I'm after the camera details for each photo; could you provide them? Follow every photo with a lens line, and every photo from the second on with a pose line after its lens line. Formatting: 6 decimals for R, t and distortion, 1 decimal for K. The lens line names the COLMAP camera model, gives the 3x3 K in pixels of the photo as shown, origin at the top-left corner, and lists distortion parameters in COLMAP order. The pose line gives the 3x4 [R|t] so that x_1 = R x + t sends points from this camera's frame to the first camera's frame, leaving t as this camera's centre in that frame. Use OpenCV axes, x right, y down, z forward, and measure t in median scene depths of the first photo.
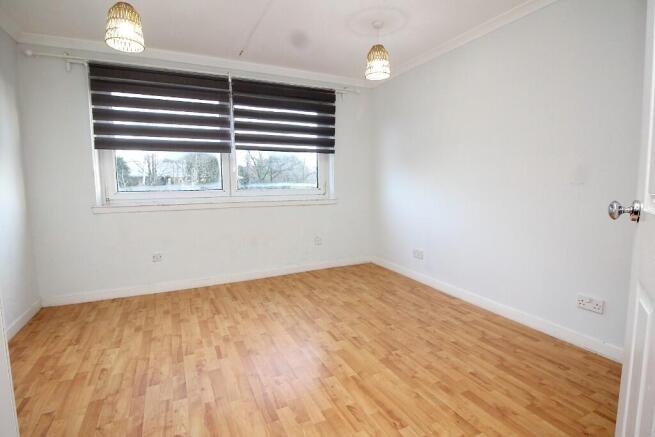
lens RADIAL K [[326.0, 0, 336.3], [0, 326.0, 214.2], [0, 0, 1]] dist [-0.000344, -0.000144]
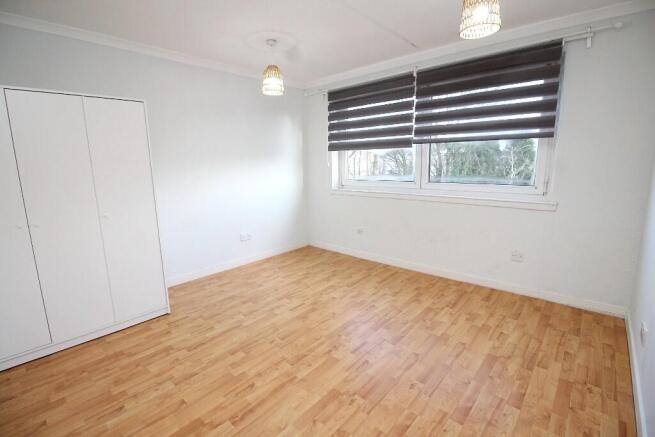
lens RADIAL K [[308.3, 0, 327.5], [0, 308.3, 218.5], [0, 0, 1]] dist [-0.004269, -0.000324]
pose [[0.370325, 0.176306, -0.912017, 0.604189], [-0.080754, 0.984216, 0.157473, -0.119002], [0.925386, 0.015333, 0.378717, 0.464382]]
